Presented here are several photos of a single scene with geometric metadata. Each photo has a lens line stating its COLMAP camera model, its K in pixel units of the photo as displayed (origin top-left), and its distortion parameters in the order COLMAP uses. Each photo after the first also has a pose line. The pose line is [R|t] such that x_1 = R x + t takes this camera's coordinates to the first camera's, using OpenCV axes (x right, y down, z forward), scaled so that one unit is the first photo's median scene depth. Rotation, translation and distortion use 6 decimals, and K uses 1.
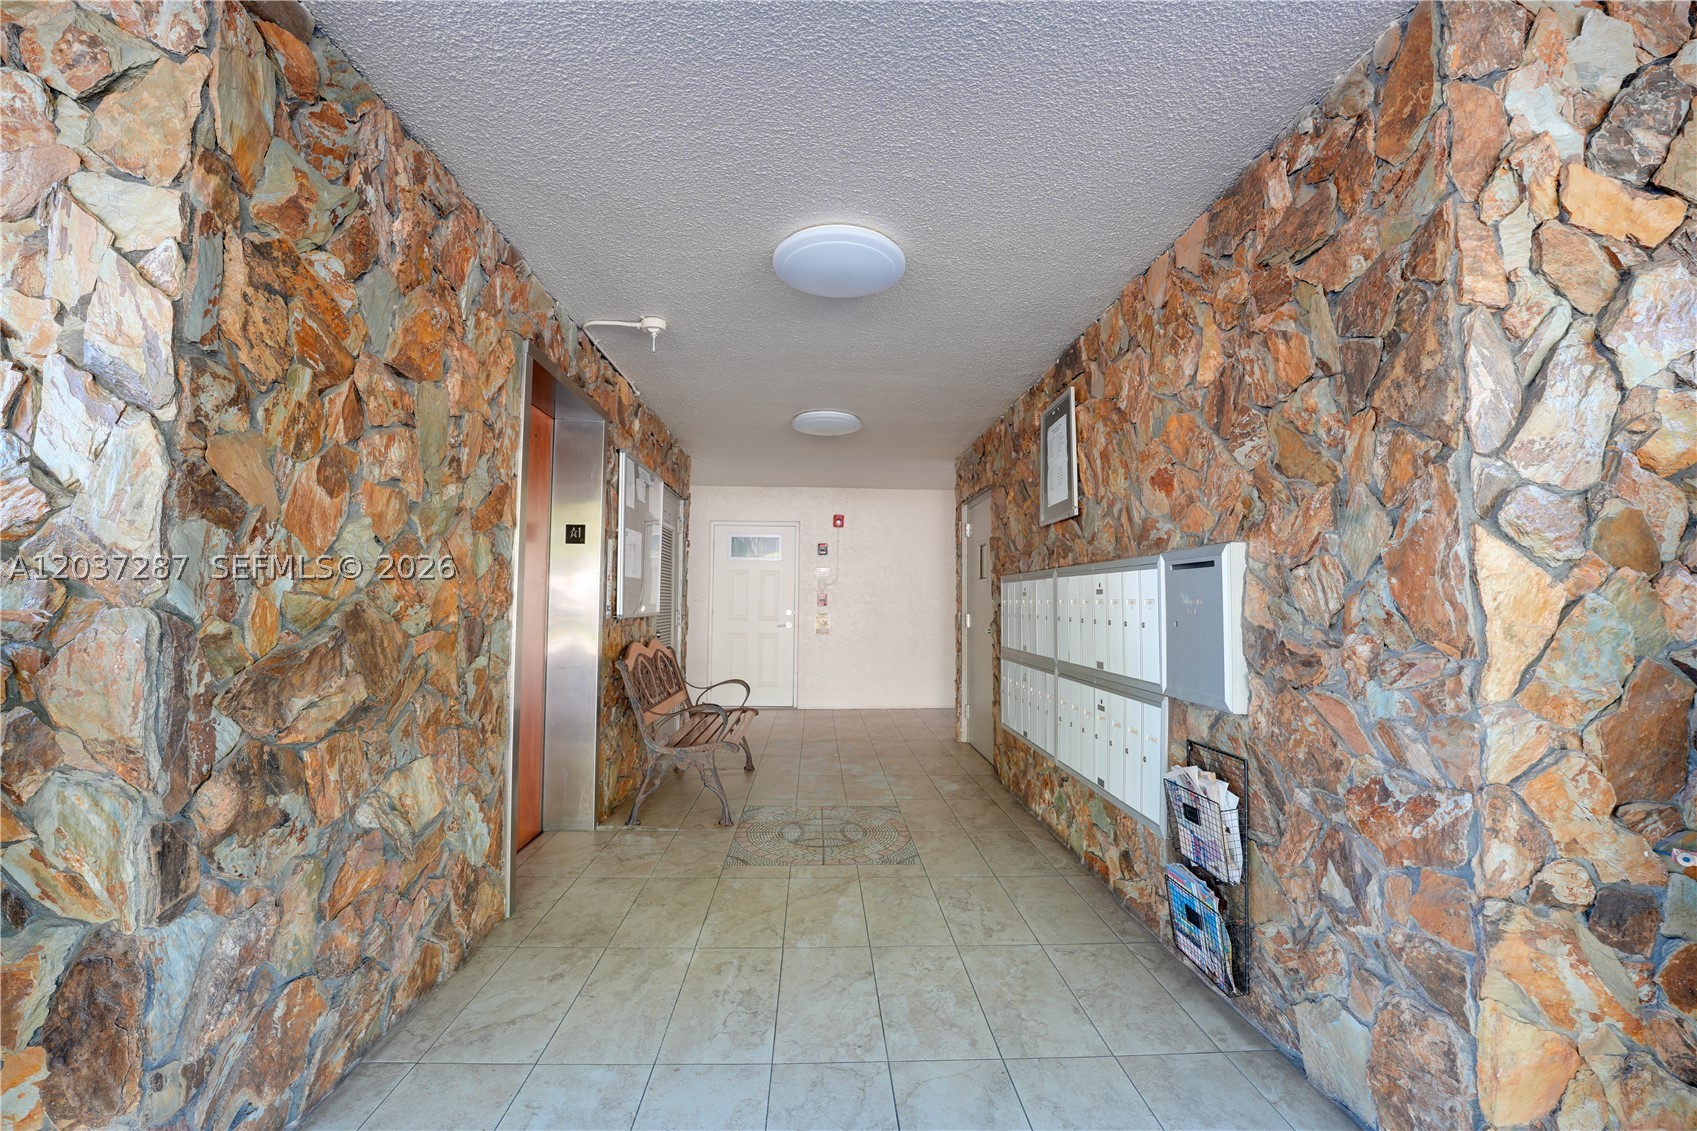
lens RADIAL K [[681.9, 0, 849.8], [0, 681.9, 569.7], [0, 0, 1]] dist [-0.022308, 0.000460]
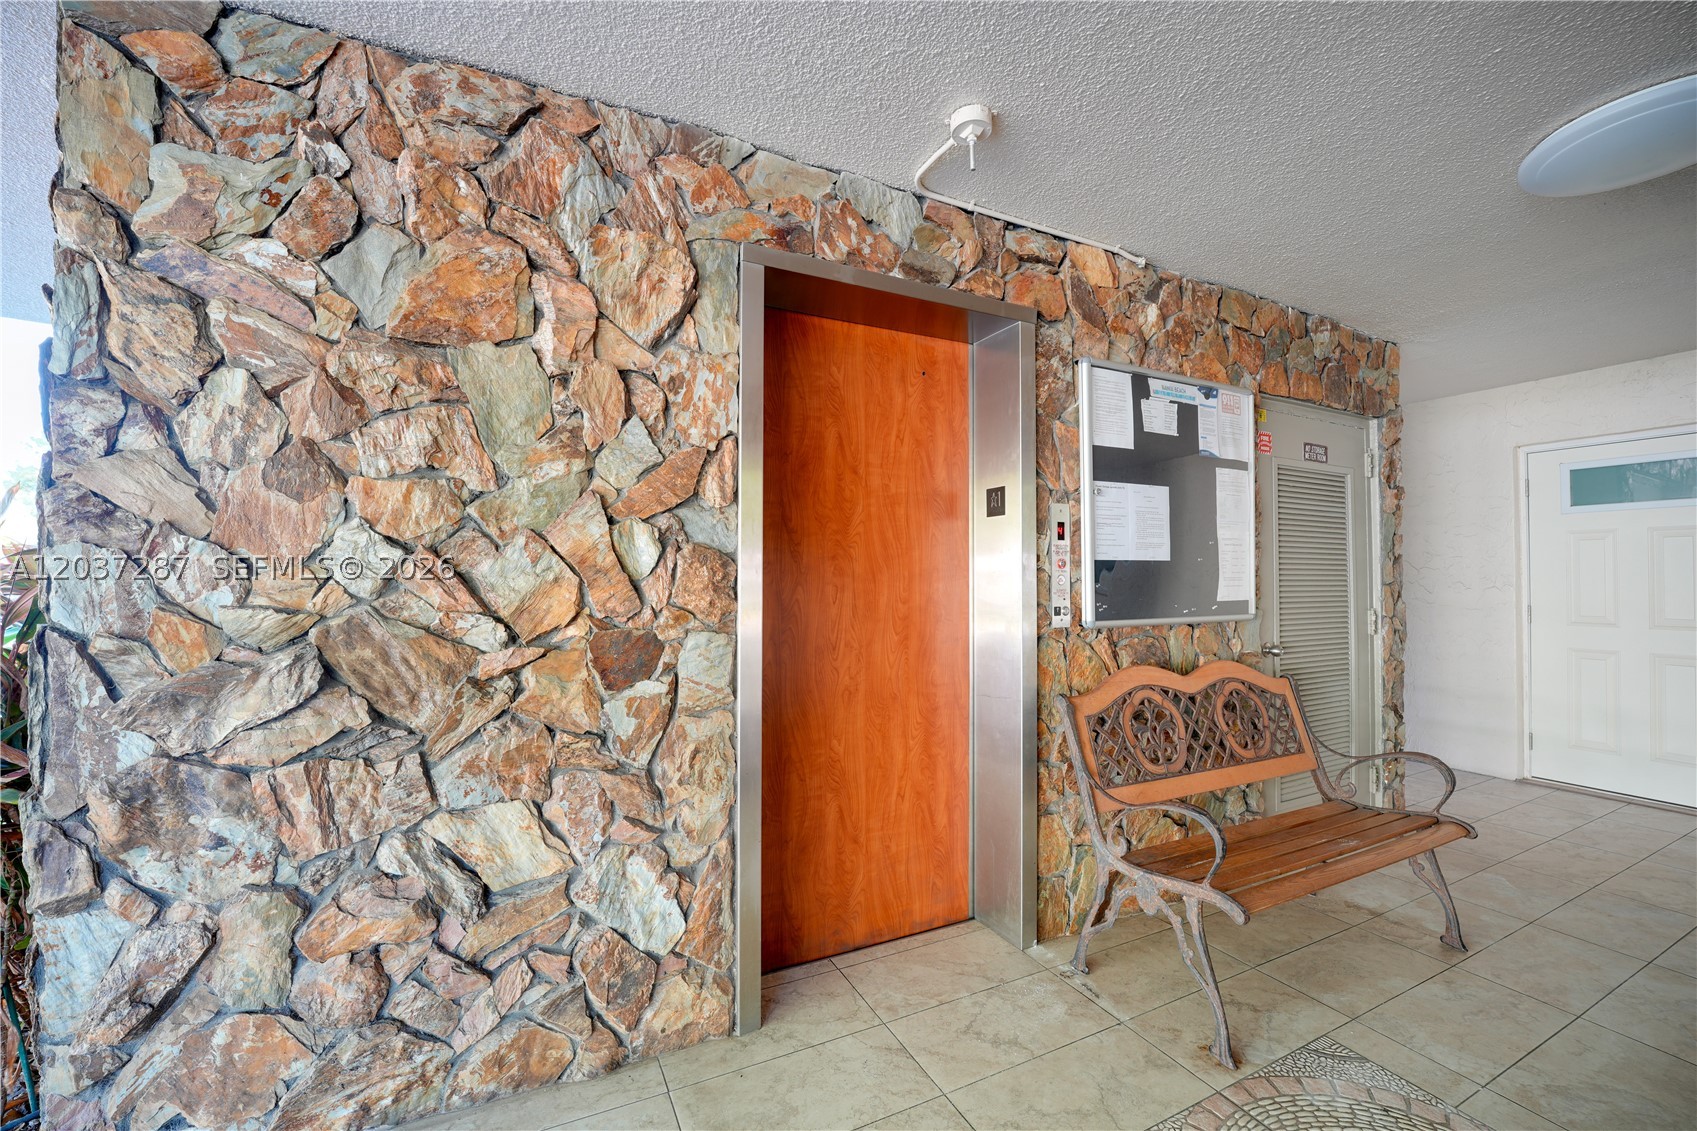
lens RADIAL K [[681.9, 0, 850.2], [0, 681.9, 566.8], [0, 0, 1]] dist [-0.022308, 0.000460]
pose [[0.399896, -0.024421, -0.916235, 0.250770], [0.047552, 0.998852, -0.005869, 0.015590], [0.915326, -0.041222, 0.400598, 0.906468]]
